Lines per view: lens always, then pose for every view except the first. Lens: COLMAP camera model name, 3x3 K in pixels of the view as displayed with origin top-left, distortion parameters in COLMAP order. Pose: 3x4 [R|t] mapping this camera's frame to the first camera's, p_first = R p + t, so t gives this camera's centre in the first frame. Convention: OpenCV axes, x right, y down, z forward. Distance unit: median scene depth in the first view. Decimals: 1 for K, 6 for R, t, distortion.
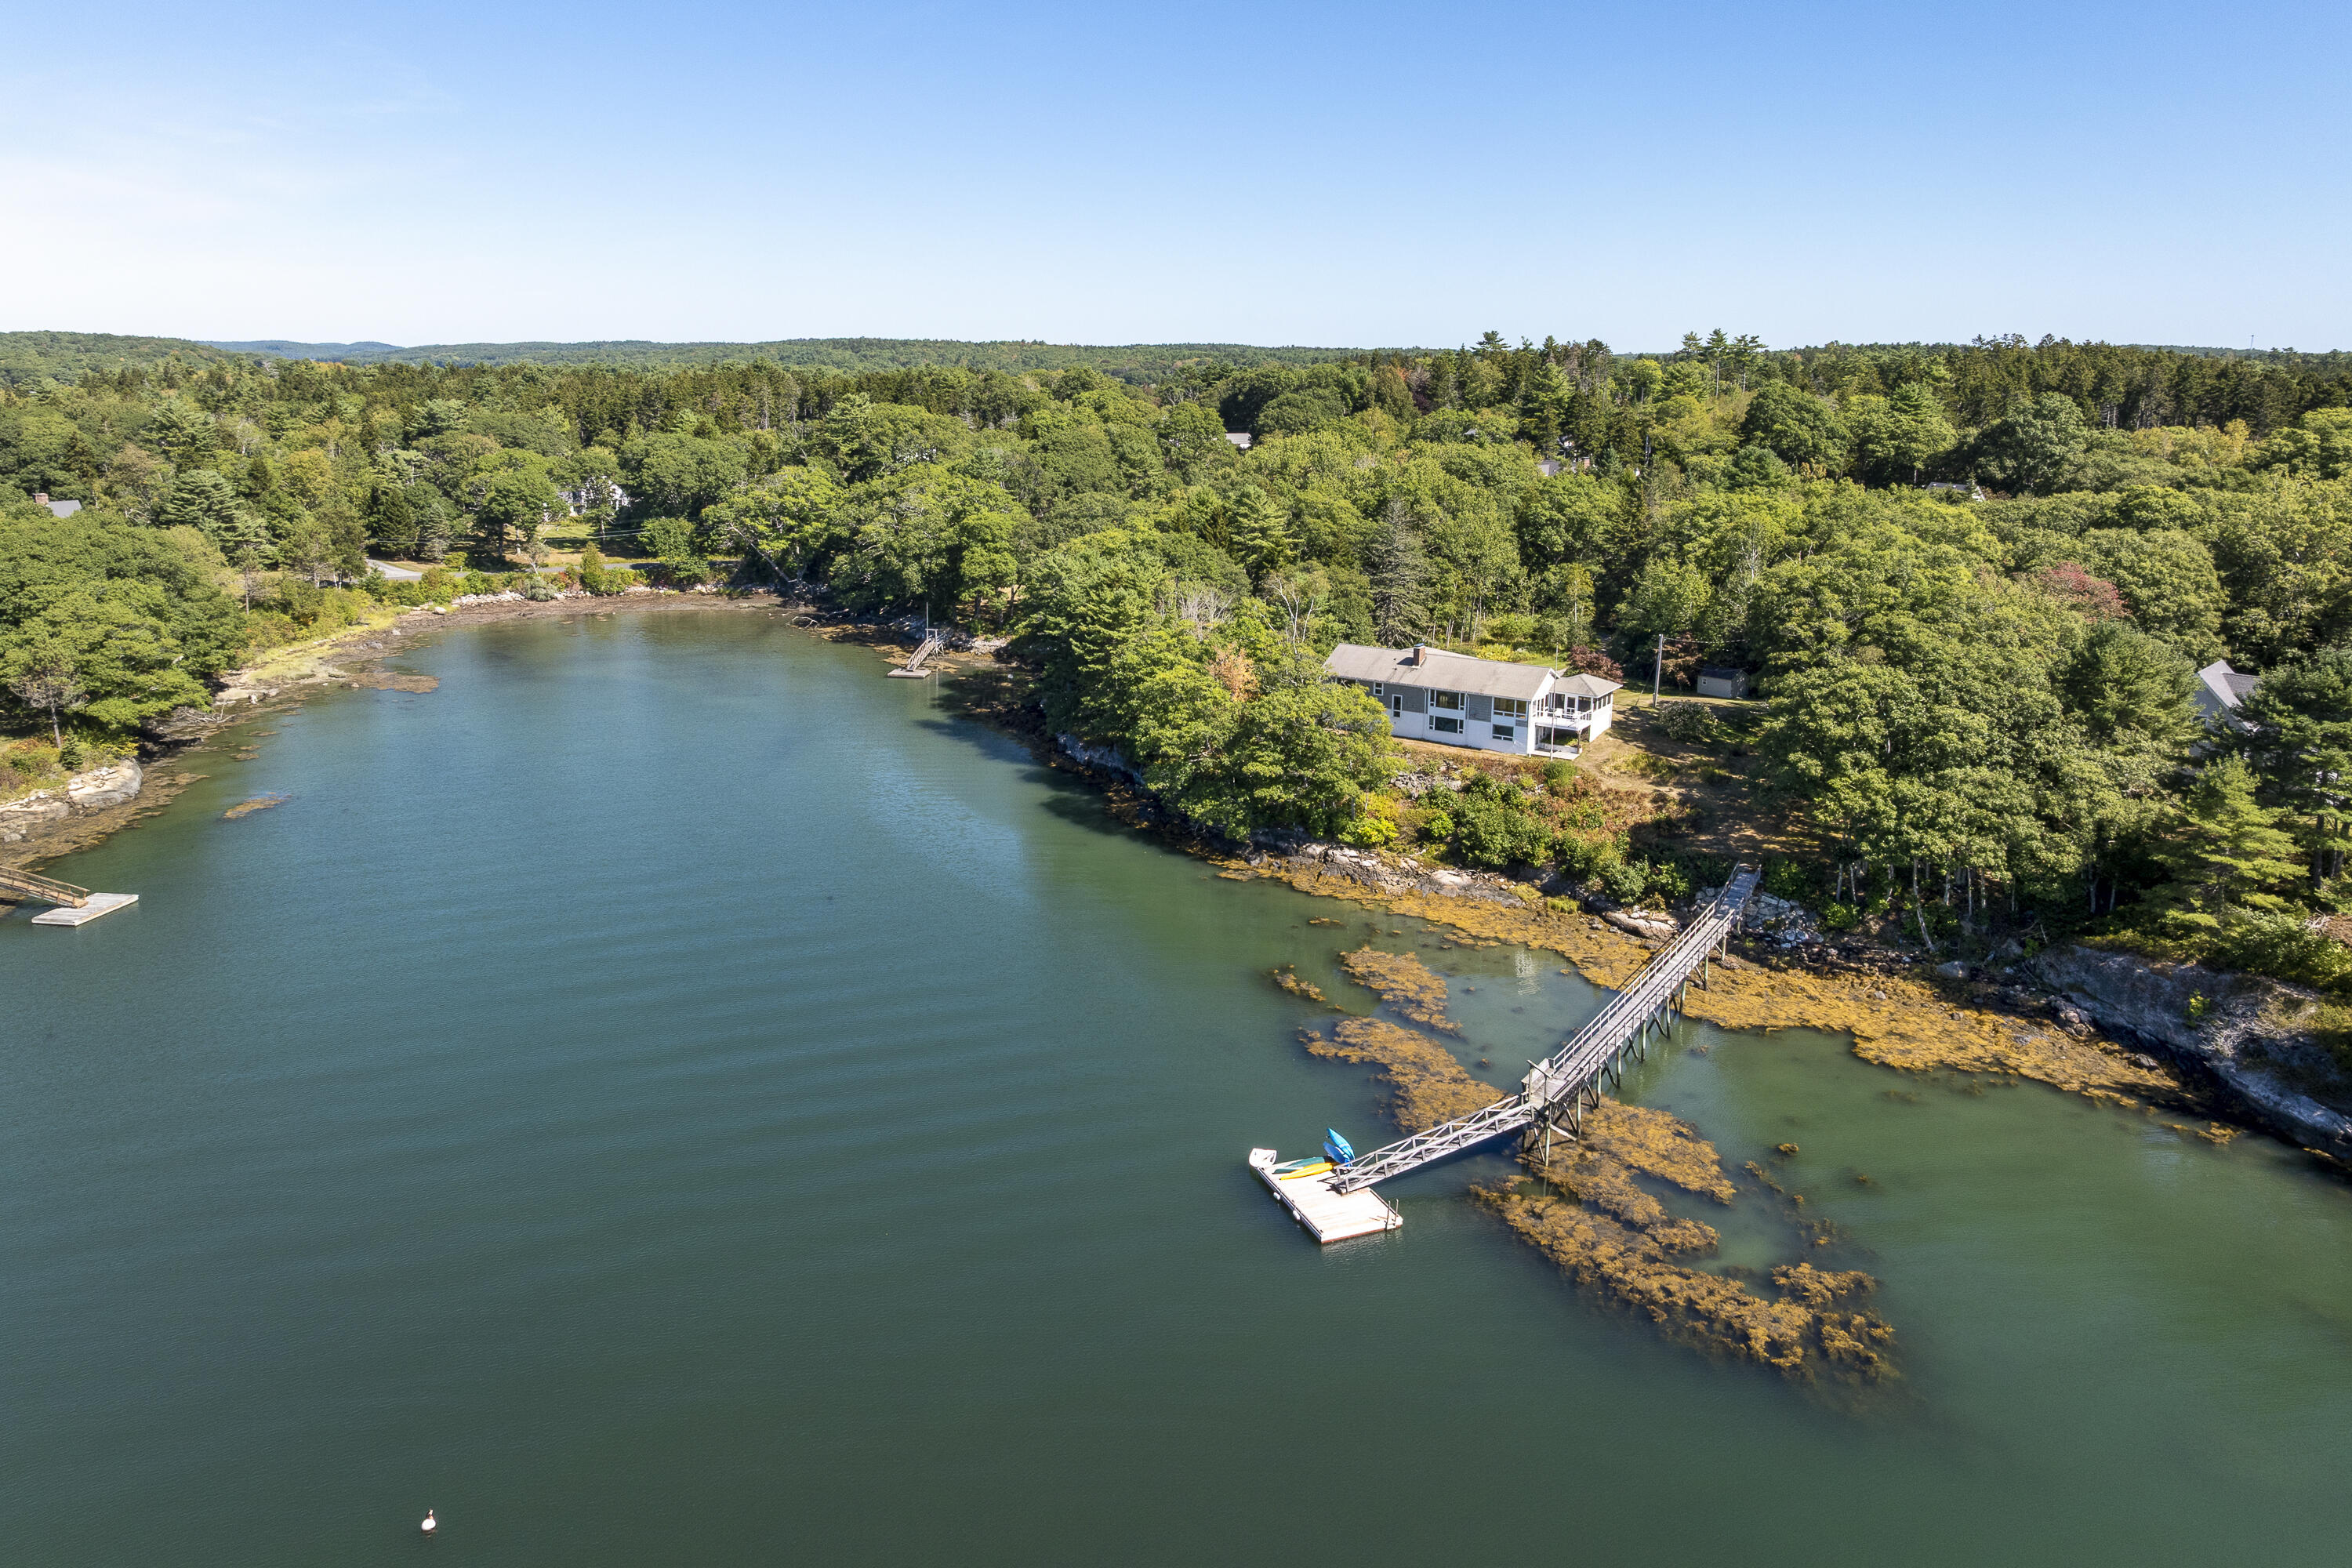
lens RADIAL K [[1640.1, 0, 1178.7], [0, 1640.1, 700.0], [0, 0, 1]] dist [-0.011236, 0.002864]
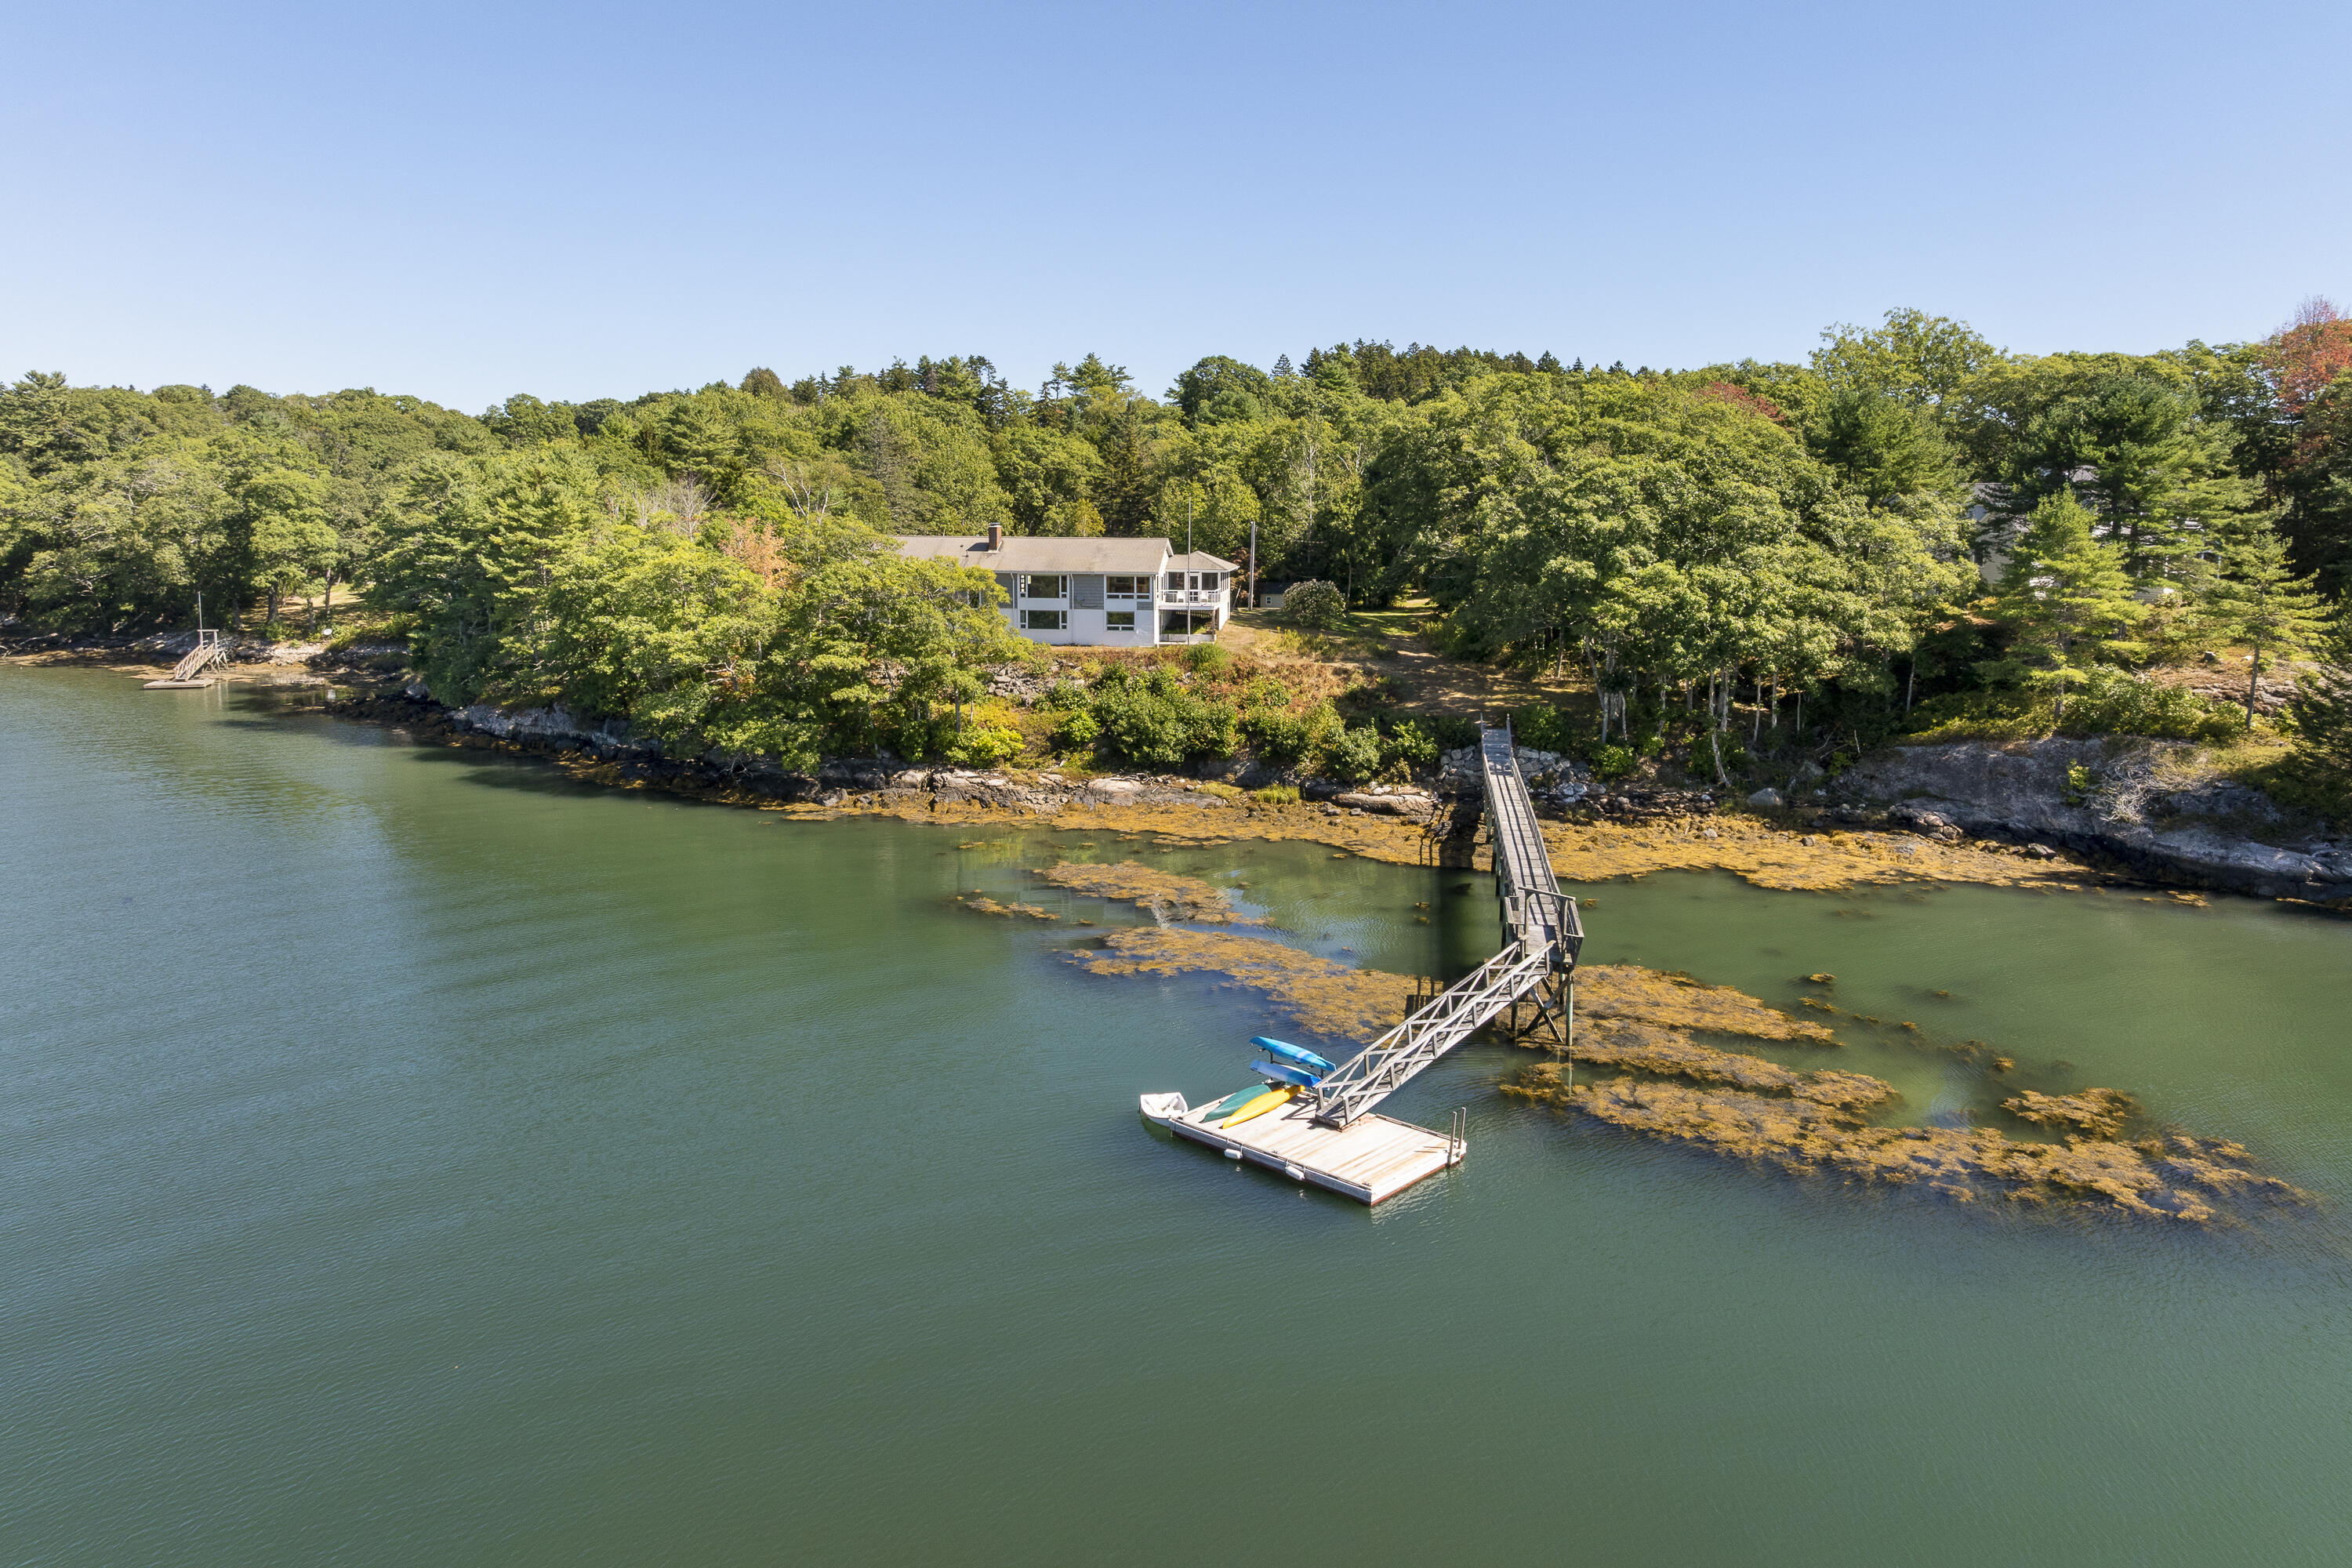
lens RADIAL K [[1633.2, 0, 1188.5], [0, 1633.2, 695.9], [0, 0, 1]] dist [-0.002796, -0.006328]
pose [[0.904981, -0.057887, 0.421495, -0.107032], [0.092790, 0.993706, -0.062754, 0.112819], [-0.415210, 0.095902, 0.904657, 0.306176]]
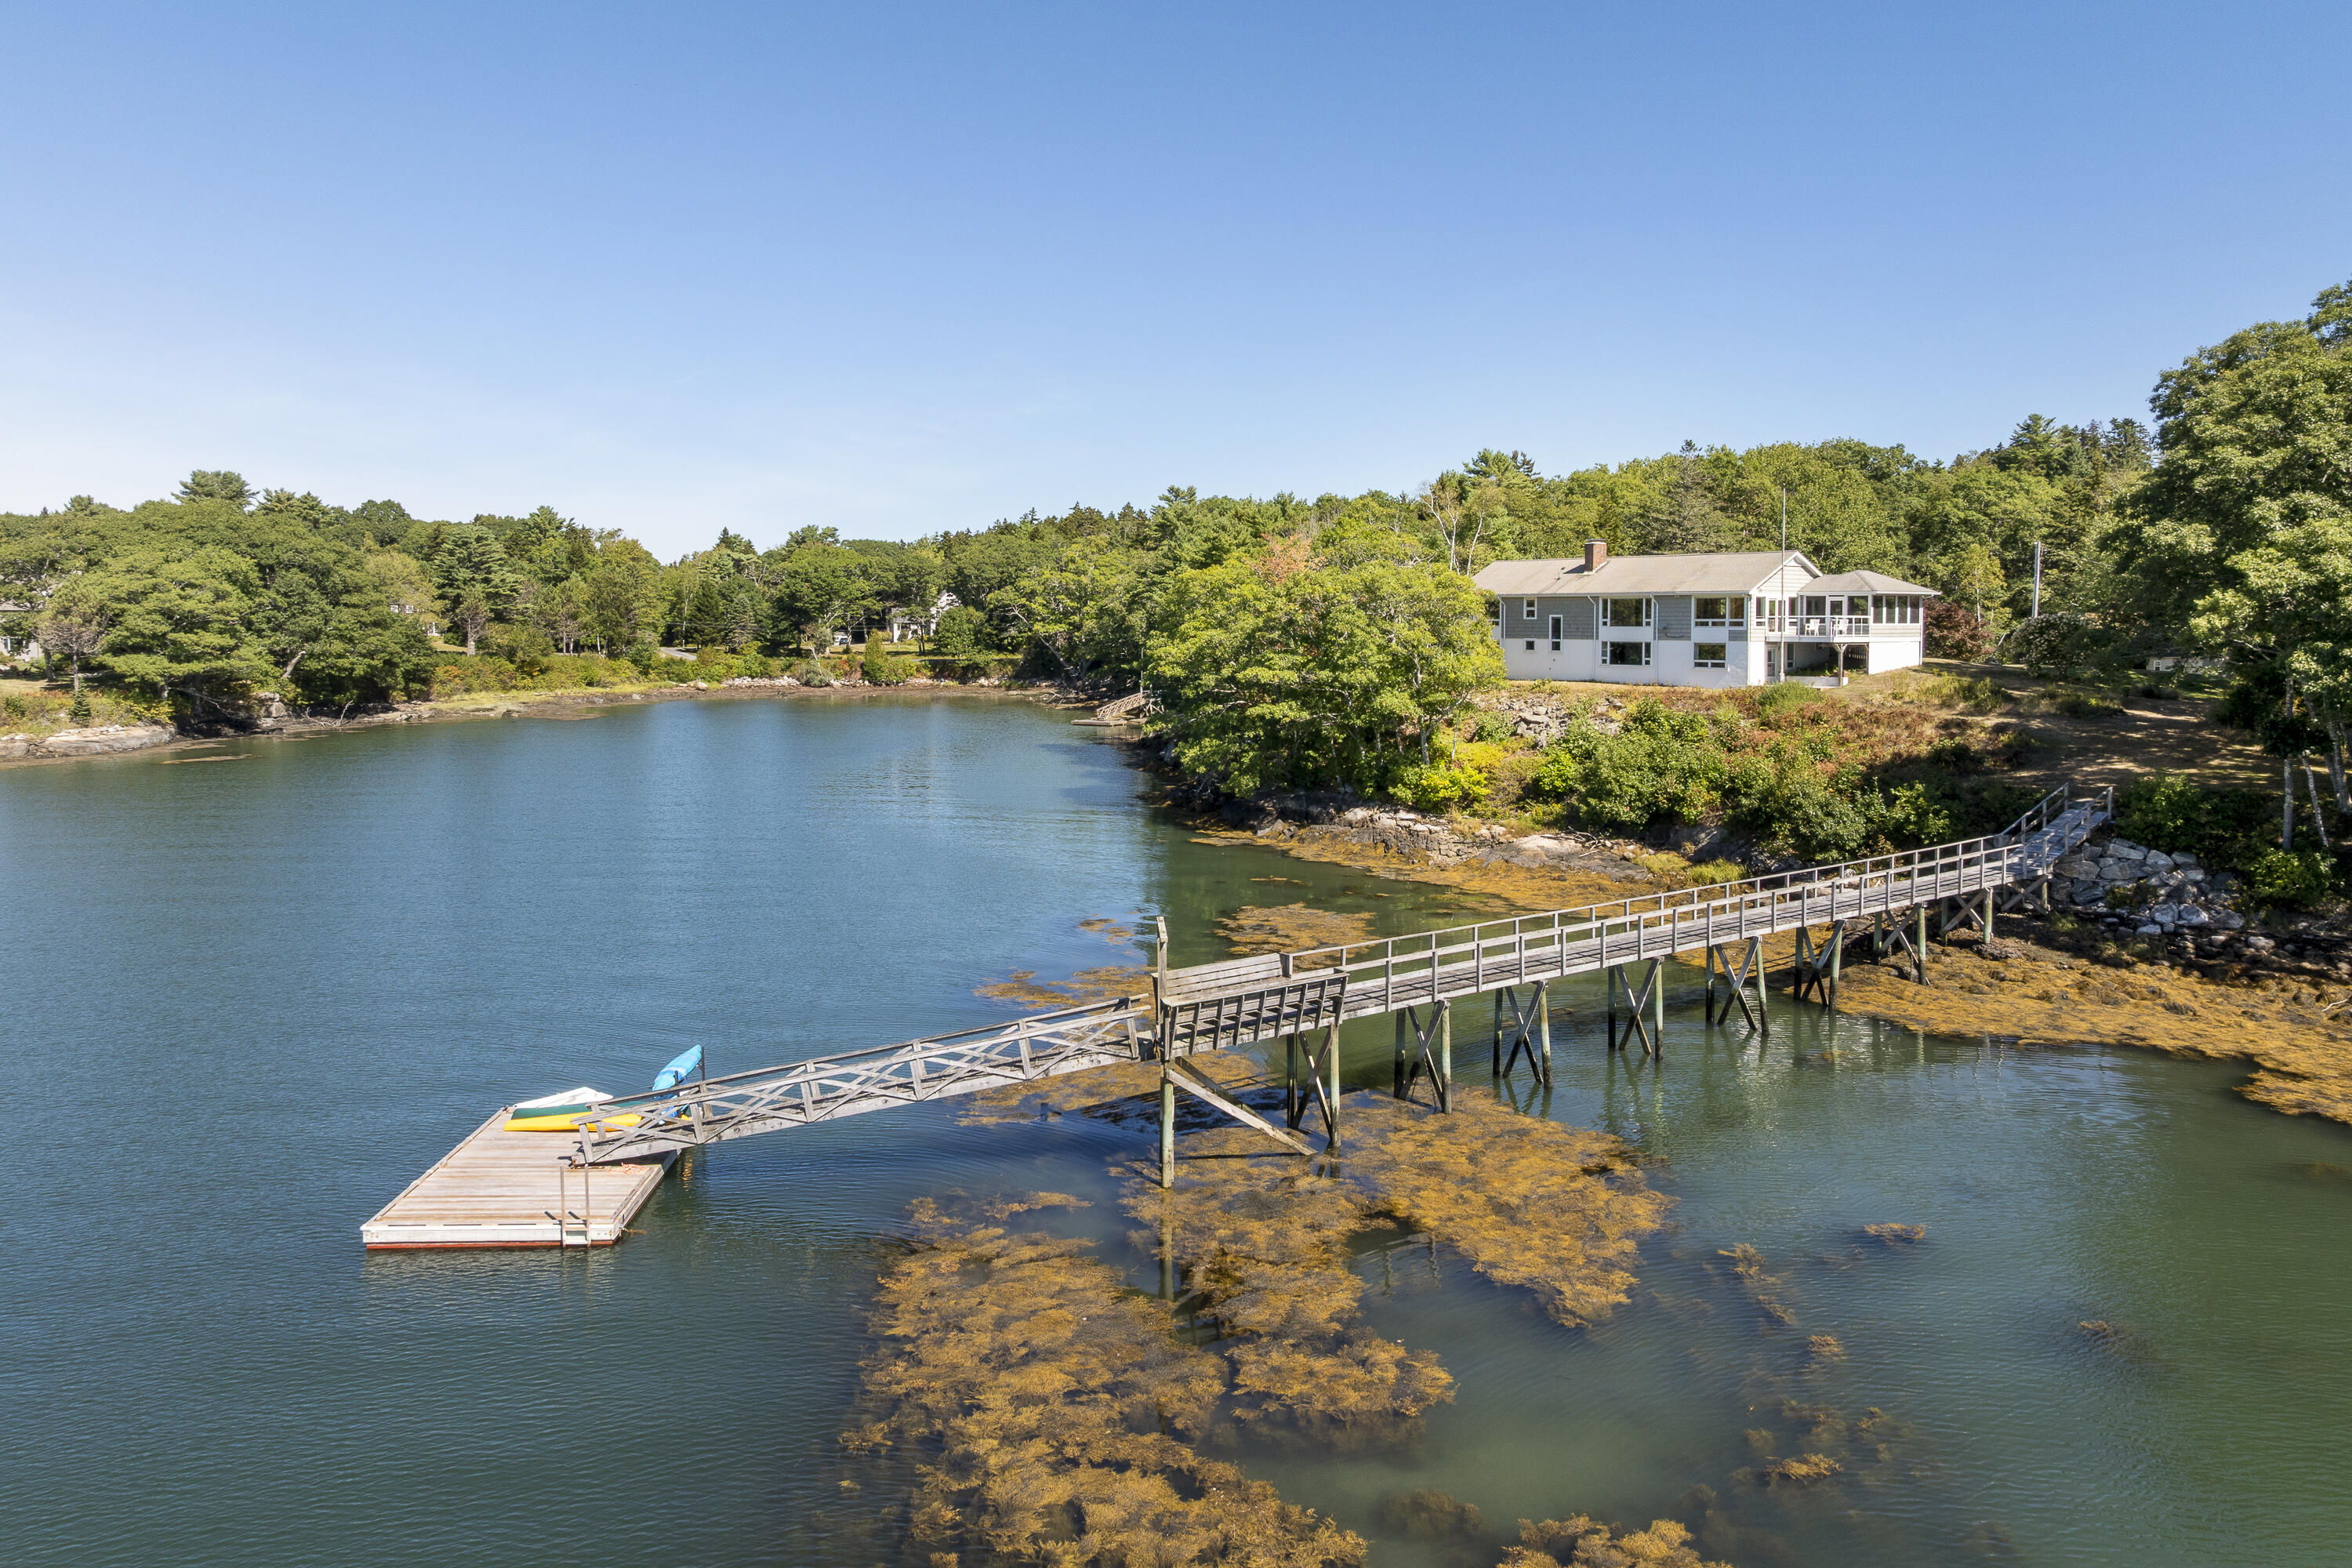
lens RADIAL K [[1633.2, 0, 1188.5], [0, 1633.2, 695.9], [0, 0, 1]] dist [-0.002796, -0.006328]
pose [[0.944869, 0.007508, -0.327363, 0.225375], [-0.061436, 0.986048, -0.154706, 0.147241], [0.321635, 0.166289, 0.932148, 0.402495]]
